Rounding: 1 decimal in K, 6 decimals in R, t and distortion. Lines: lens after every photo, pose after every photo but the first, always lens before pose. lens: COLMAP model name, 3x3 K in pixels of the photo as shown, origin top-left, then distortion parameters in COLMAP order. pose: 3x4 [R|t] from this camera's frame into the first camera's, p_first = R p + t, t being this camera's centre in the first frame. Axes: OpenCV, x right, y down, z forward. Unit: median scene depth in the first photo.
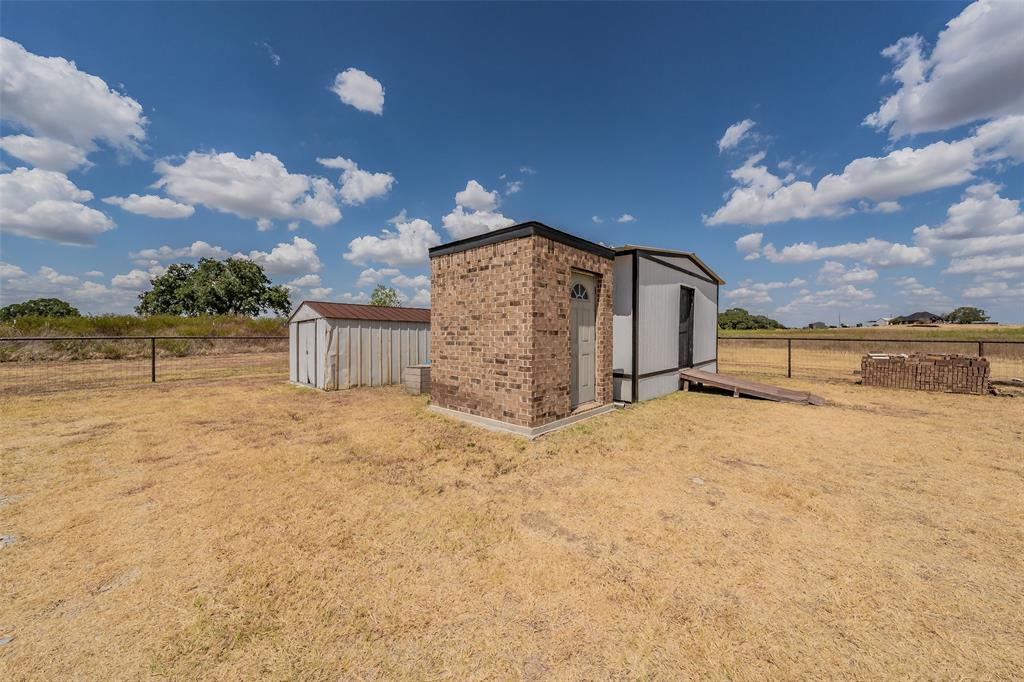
lens RADIAL K [[356.6, 0, 507.2], [0, 356.6, 336.3], [0, 0, 1]] dist [0.000339, 0.000056]
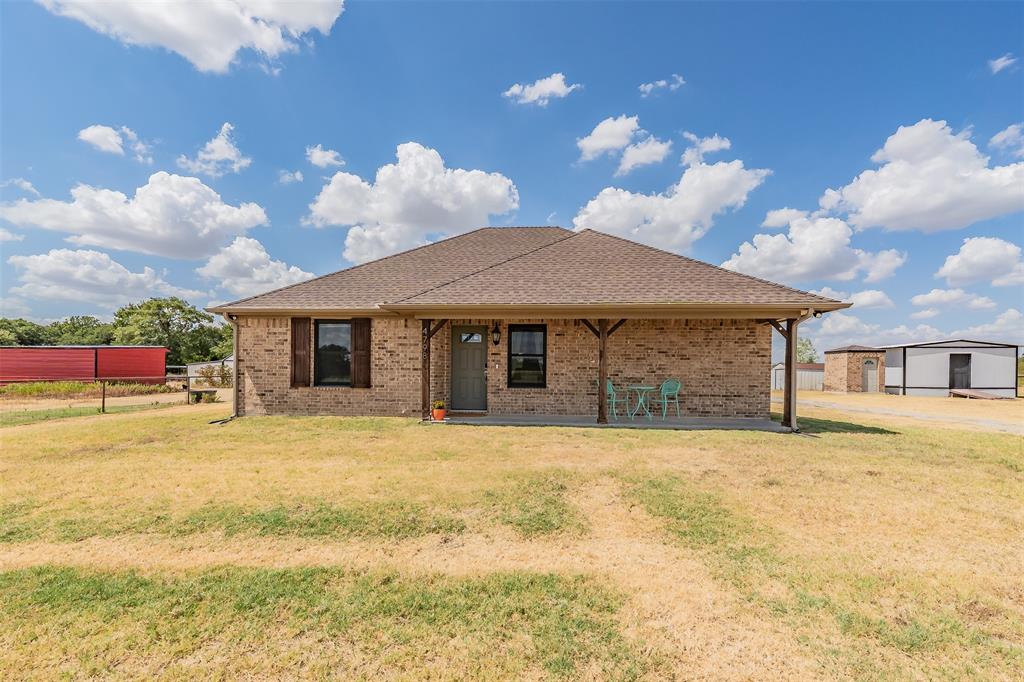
lens RADIAL K [[433.6, 0, 505.8], [0, 433.6, 372.5], [0, 0, 1]] dist [-0.002060, 0.000111]
pose [[0.611413, 0.000832, -0.791311, 0.575612], [-0.014747, 0.999838, -0.010343, 0.034778], [0.791174, 0.017993, 0.611326, -1.906456]]
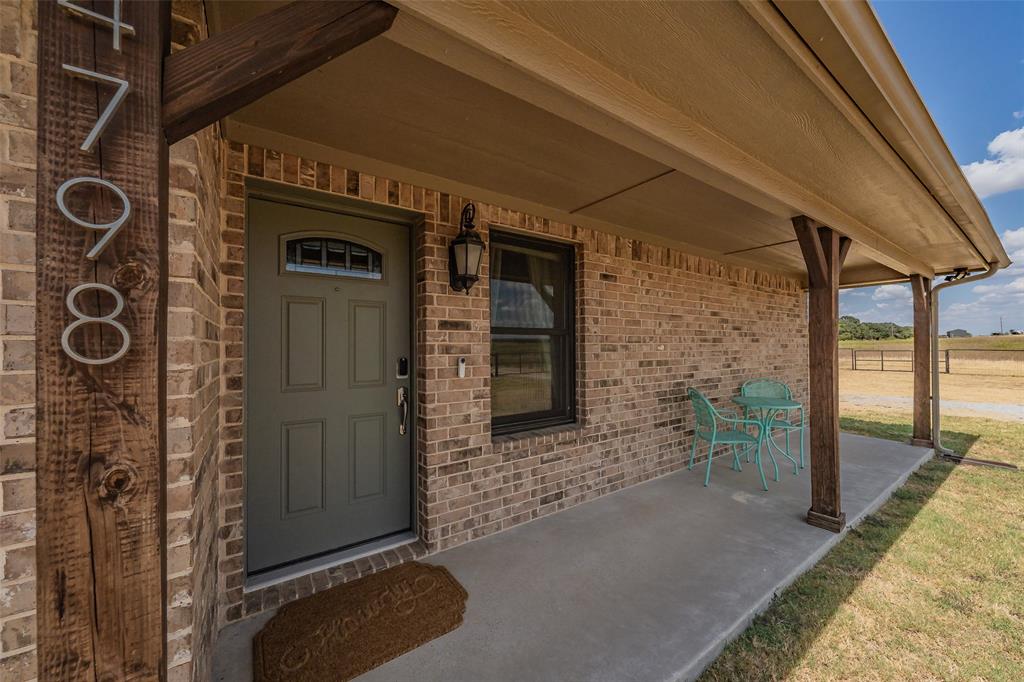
lens RADIAL K [[380.7, 0, 512.5], [0, 380.7, 343.5], [0, 0, 1]] dist [0.000492, 0.000008]
pose [[0.979544, -0.009262, -0.201018, 0.038415], [0.006367, 0.999867, -0.015044, 0.007155], [0.201131, 0.013456, 0.979472, -1.634101]]
